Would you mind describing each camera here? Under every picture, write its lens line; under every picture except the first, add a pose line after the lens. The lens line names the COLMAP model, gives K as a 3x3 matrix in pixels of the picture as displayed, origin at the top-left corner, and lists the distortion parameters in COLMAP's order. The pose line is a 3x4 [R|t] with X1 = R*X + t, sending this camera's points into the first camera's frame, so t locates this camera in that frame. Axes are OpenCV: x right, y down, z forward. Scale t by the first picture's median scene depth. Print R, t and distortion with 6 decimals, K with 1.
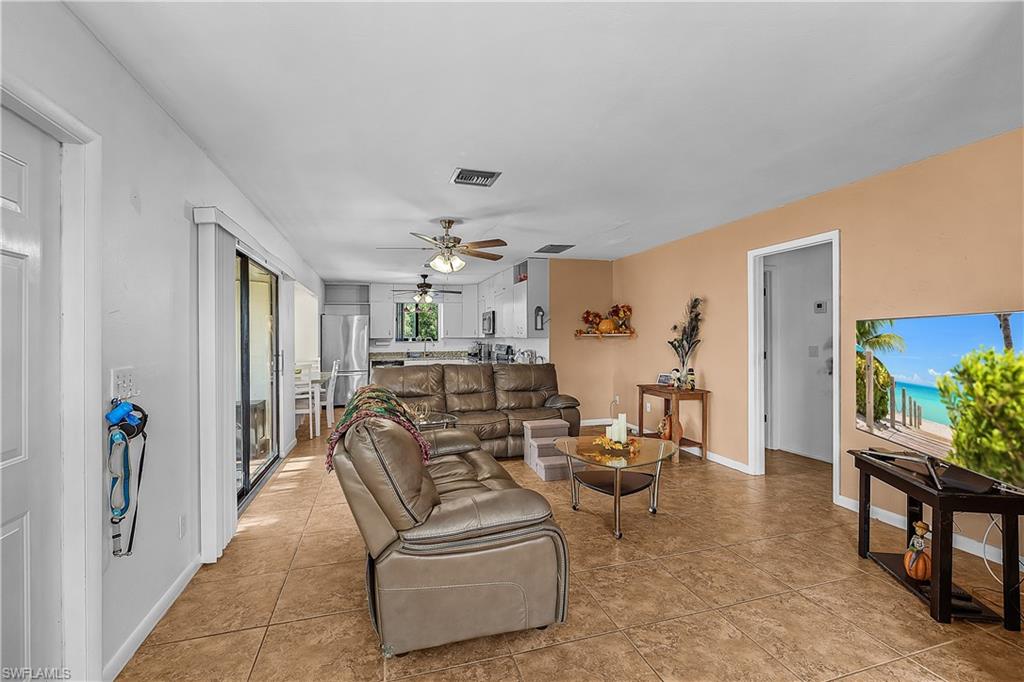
lens RADIAL K [[457.6, 0, 515.9], [0, 457.6, 339.7], [0, 0, 1]] dist [-0.001122, -0.000320]
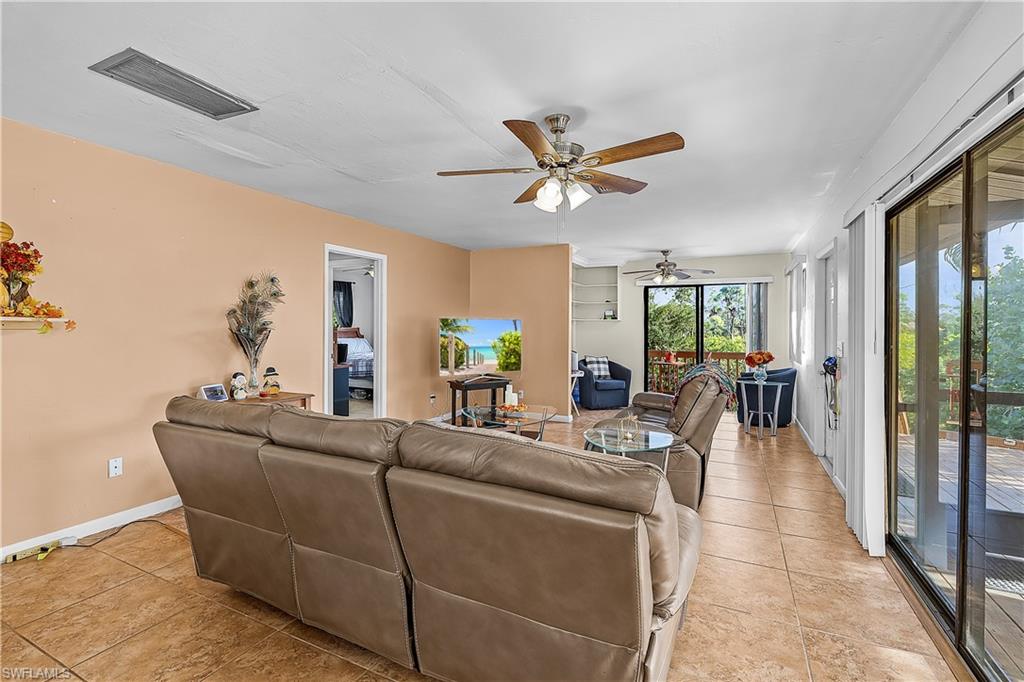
lens RADIAL K [[457.6, 0, 518.5], [0, 457.6, 327.2], [0, 0, 1]] dist [-0.001122, -0.000320]
pose [[-0.740116, 0.001670, 0.672477, -0.840471], [0.003916, 0.999991, 0.001827, -0.007574], [-0.672468, 0.003985, -0.740116, 2.467508]]
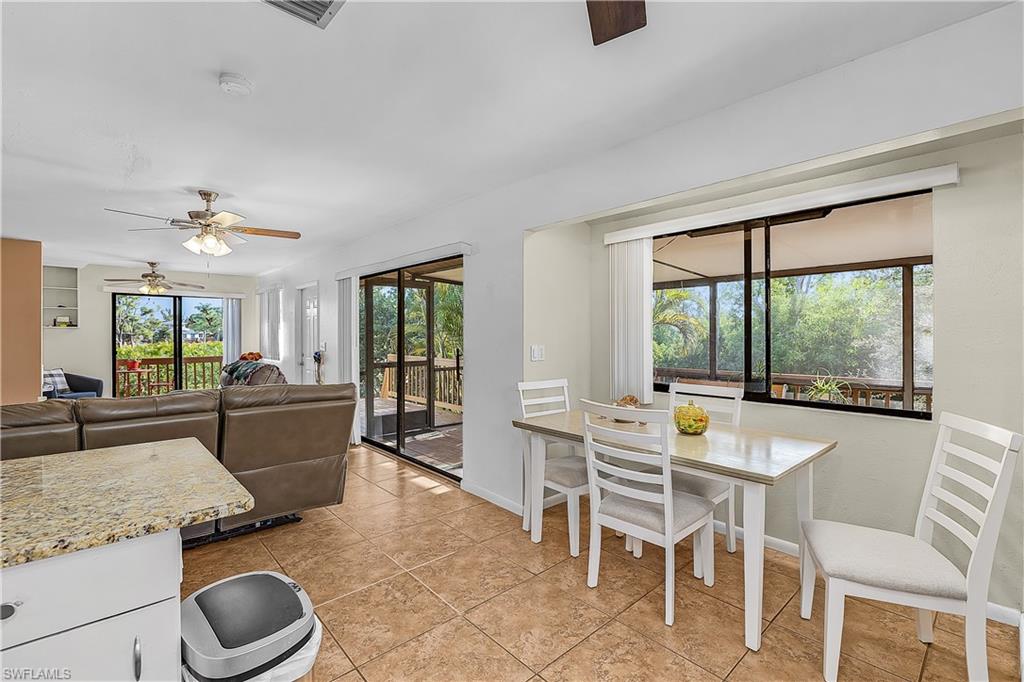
lens RADIAL K [[457.6, 0, 513.4], [0, 457.6, 335.0], [0, 0, 1]] dist [-0.001122, -0.000320]
pose [[-0.903815, 0.009287, -0.427822, -0.510945], [0.005252, 0.999930, 0.010611, -0.015635], [0.427890, 0.007343, -0.903801, 3.341914]]
